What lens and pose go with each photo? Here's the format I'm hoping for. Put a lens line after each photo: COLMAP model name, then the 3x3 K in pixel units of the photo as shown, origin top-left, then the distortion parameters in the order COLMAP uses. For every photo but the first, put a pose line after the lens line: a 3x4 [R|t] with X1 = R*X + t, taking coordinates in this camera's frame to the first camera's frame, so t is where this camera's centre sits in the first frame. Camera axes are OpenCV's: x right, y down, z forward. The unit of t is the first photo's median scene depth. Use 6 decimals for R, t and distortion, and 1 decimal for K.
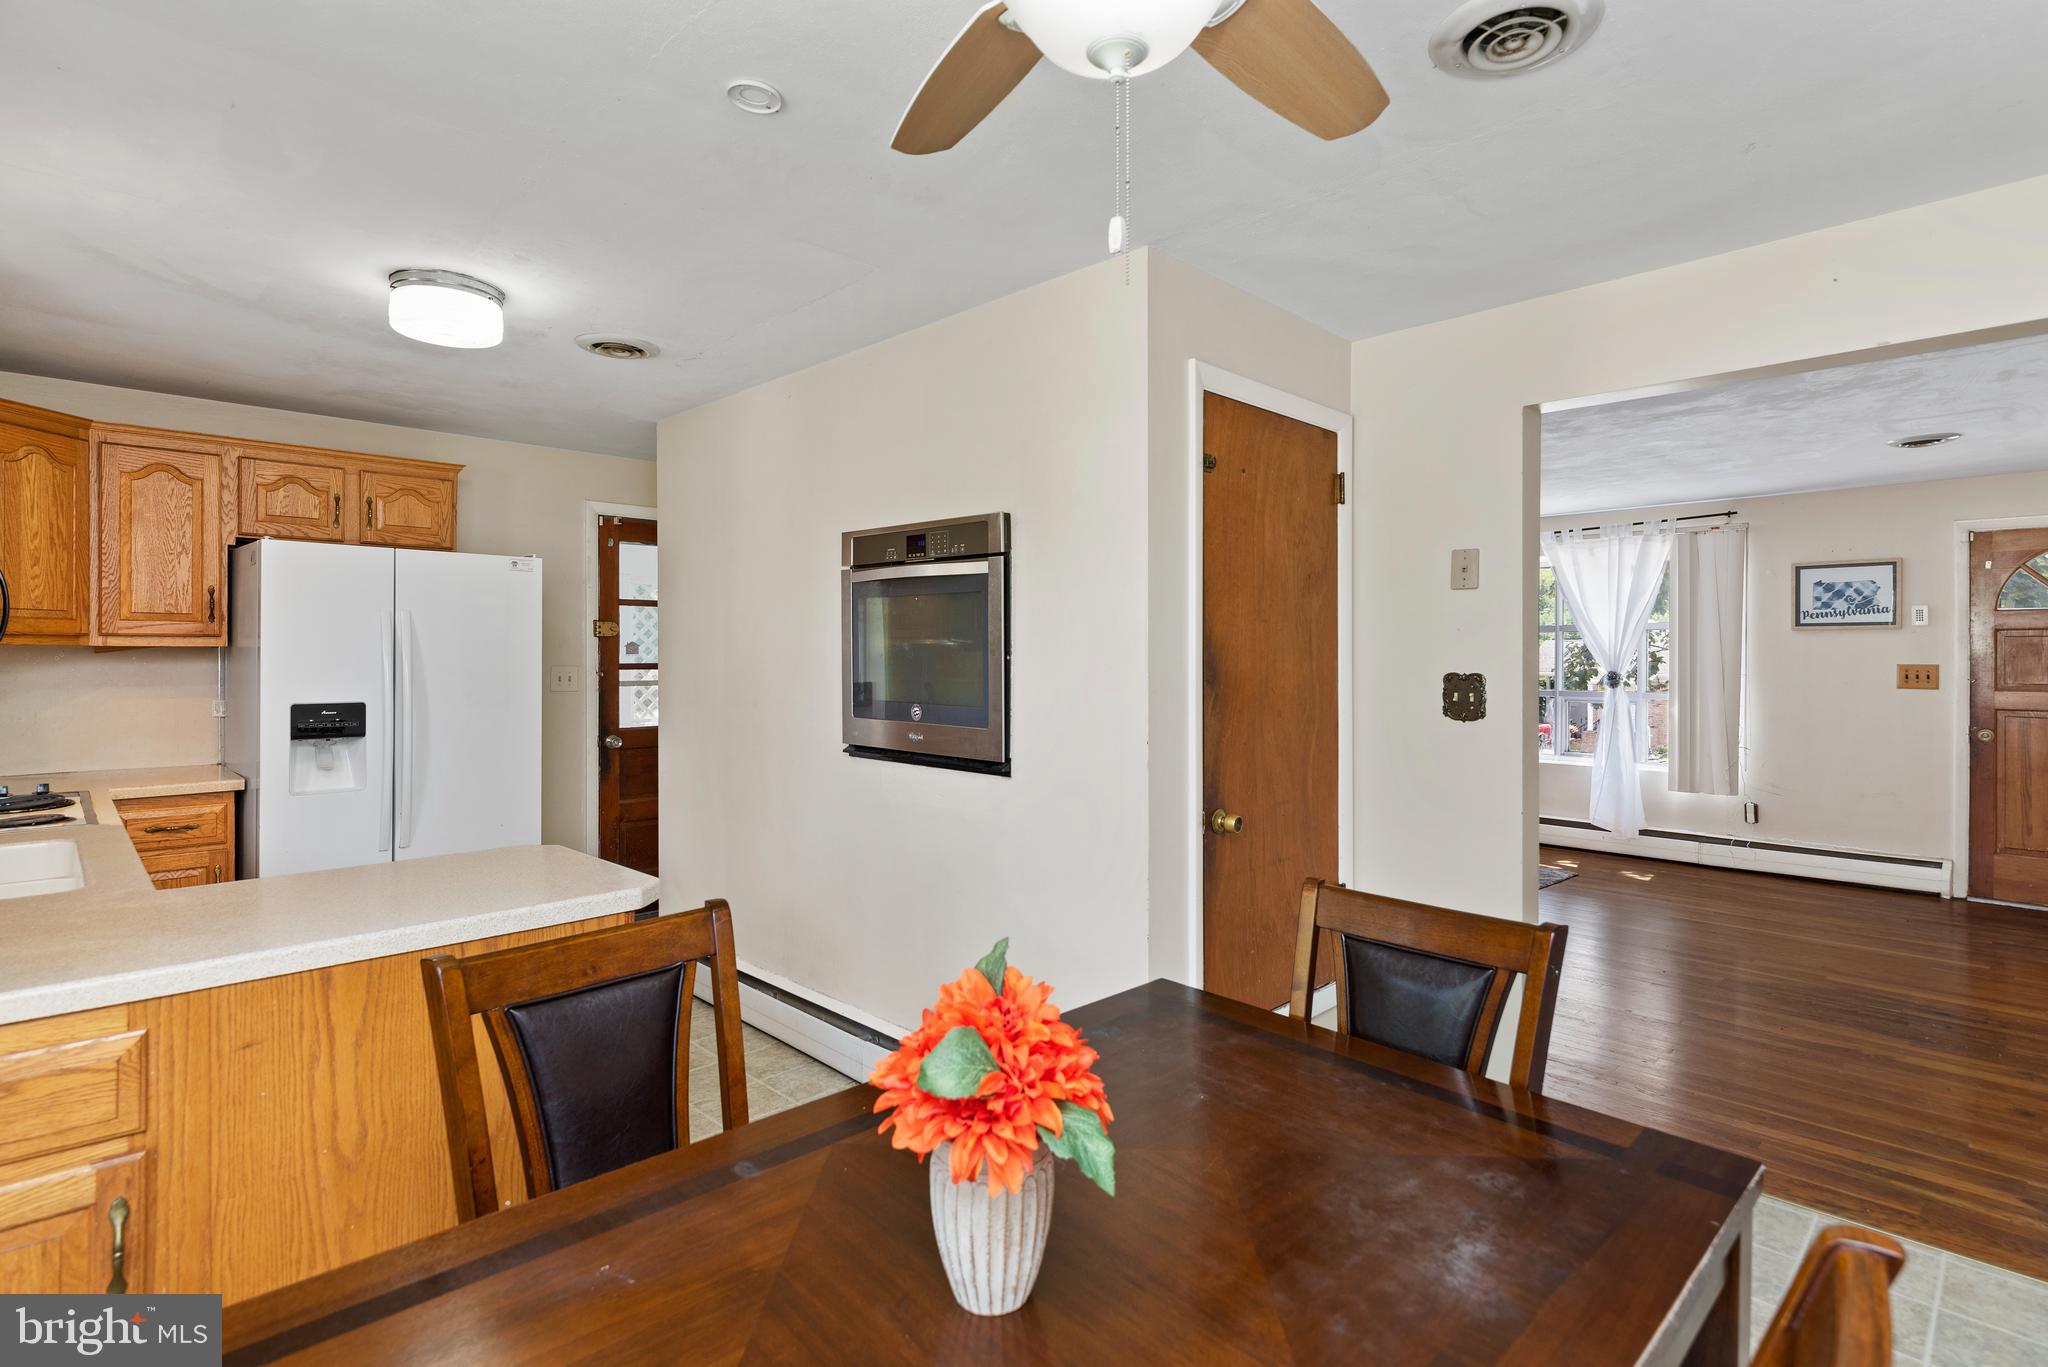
lens RADIAL K [[1011.7, 0, 1035.4], [0, 1011.7, 654.9], [0, 0, 1]] dist [0.000071, 0.000896]
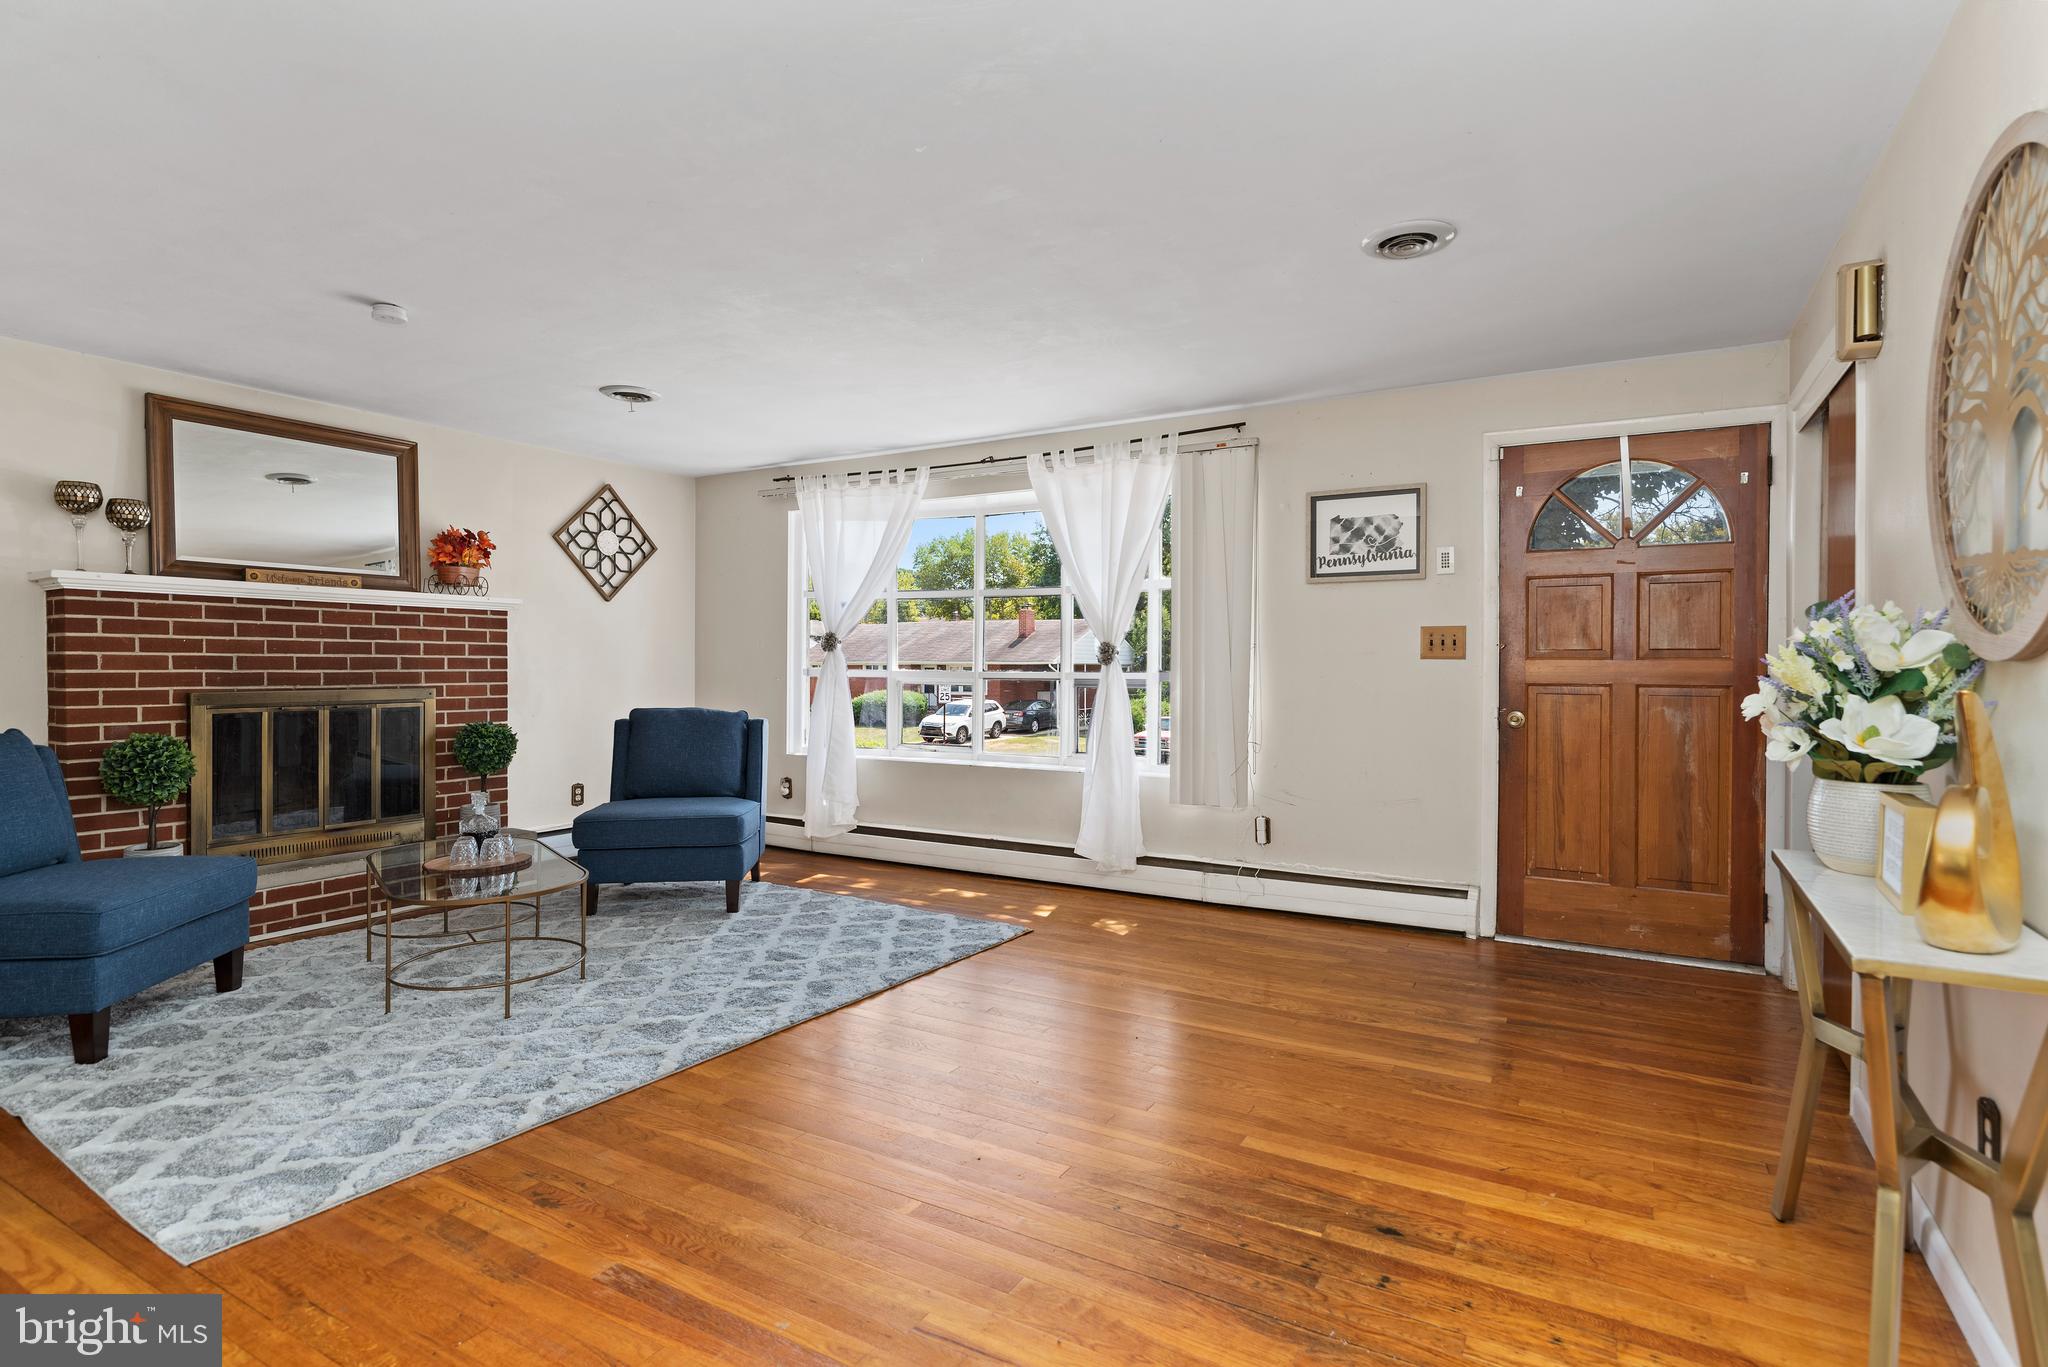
lens RADIAL K [[1003.8, 0, 1043.5], [0, 1003.8, 668.5], [0, 0, 1]] dist [0.000251, 0.000132]
pose [[0.963488, -0.001516, 0.267749, 0.383115], [0.000094, 0.999986, 0.005326, 0.036239], [-0.267753, -0.005106, 0.963474, 0.359361]]
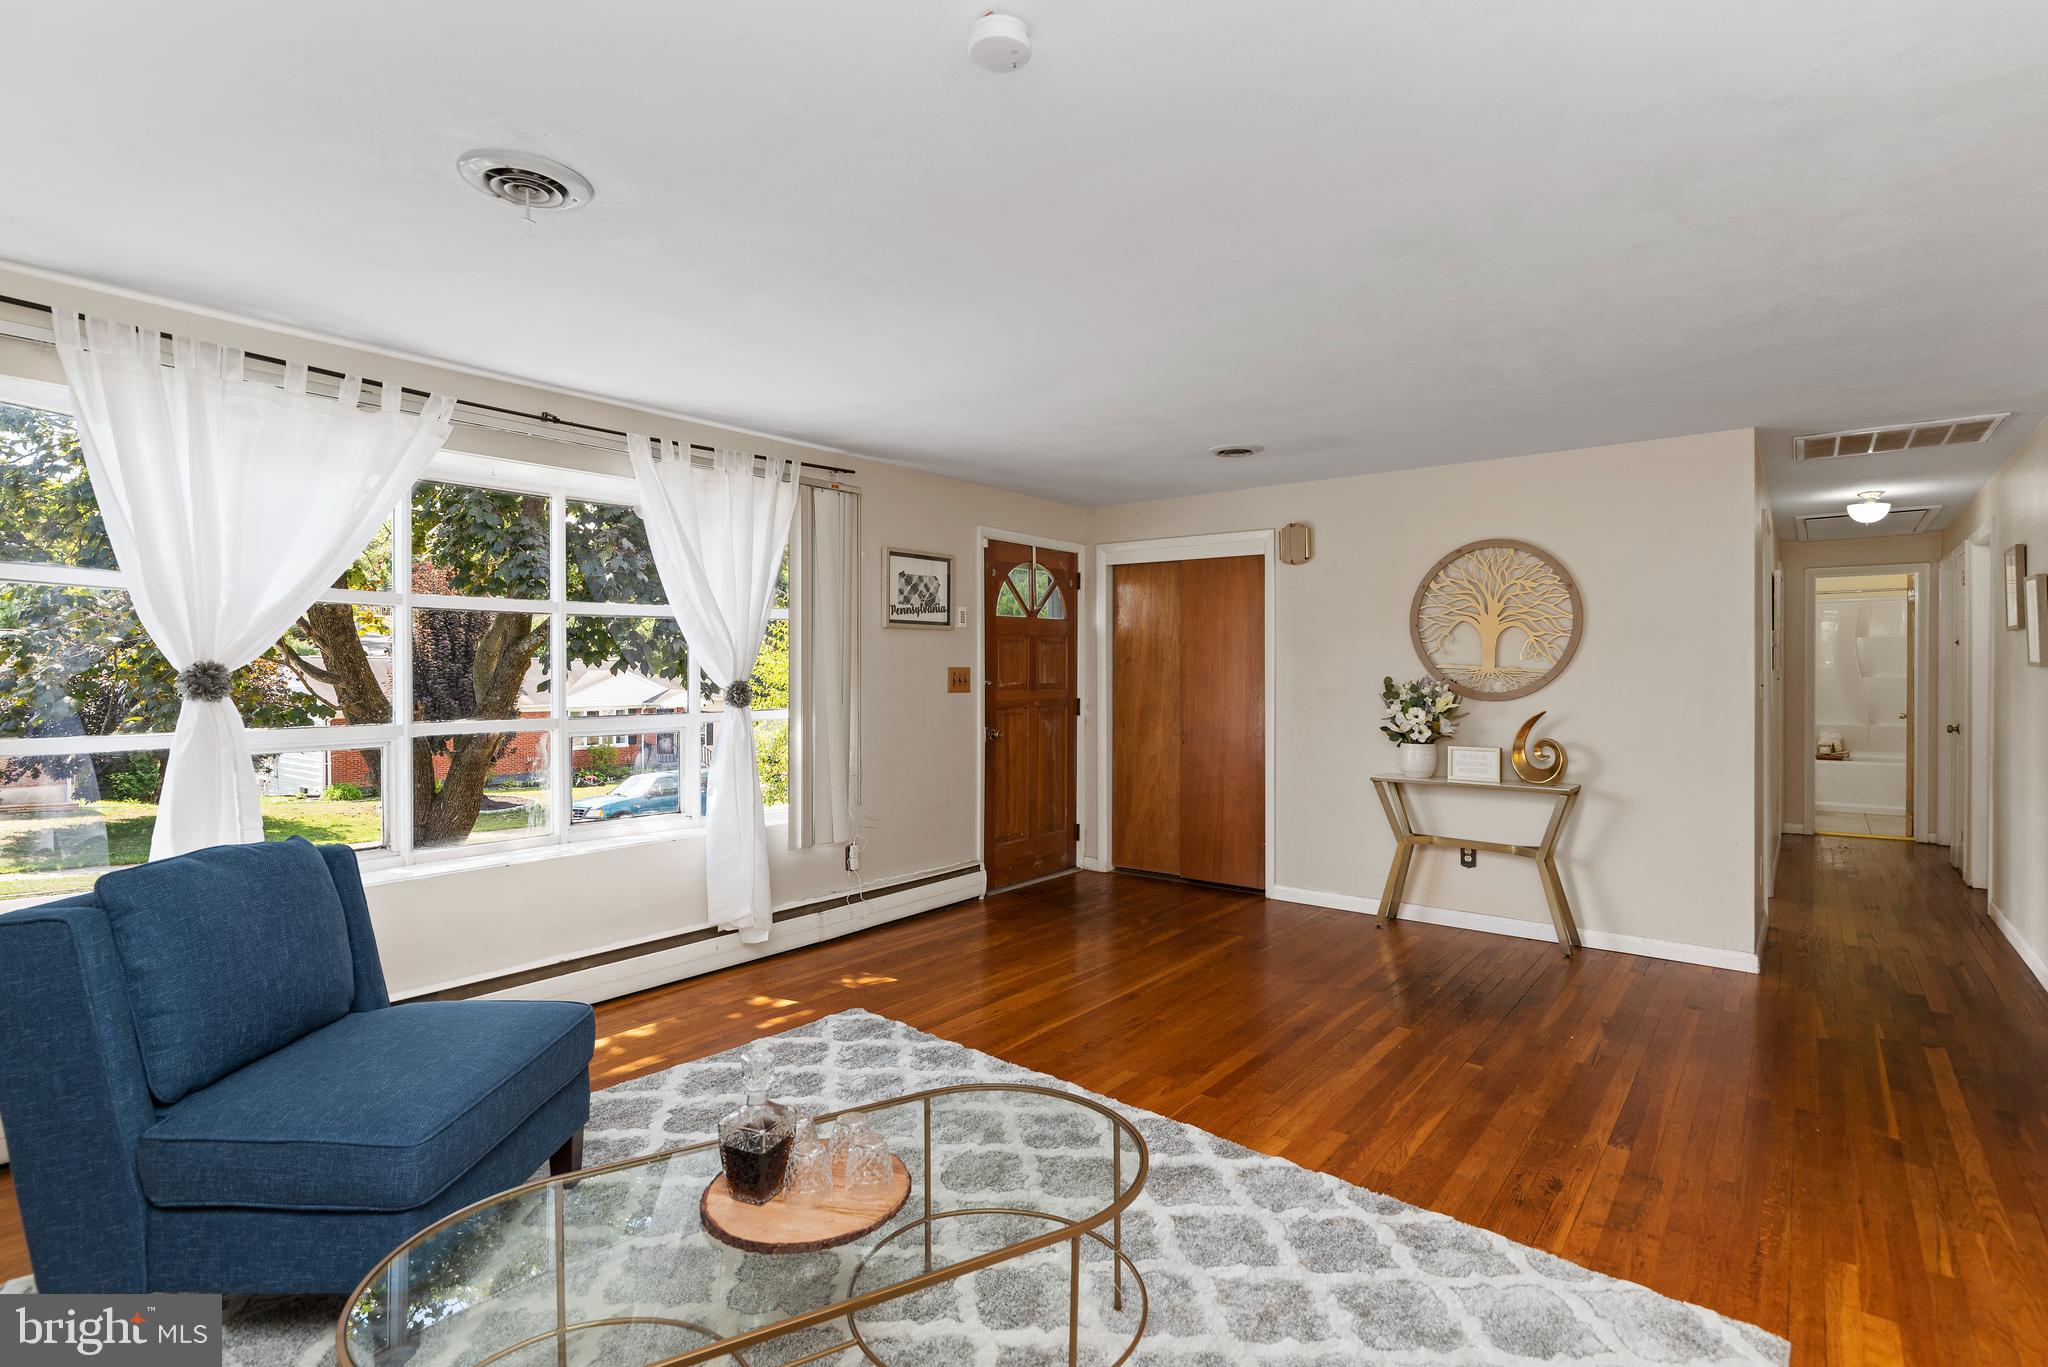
lens RADIAL K [[1003.8, 0, 1043.5], [0, 1003.8, 668.5], [0, 0, 1]] dist [0.000251, 0.000132]
pose [[-0.127040, -0.004549, 0.991887, -0.093261], [-0.001424, 0.999989, 0.004404, 0.006017], [-0.991897, -0.000853, -0.127045, 1.027846]]
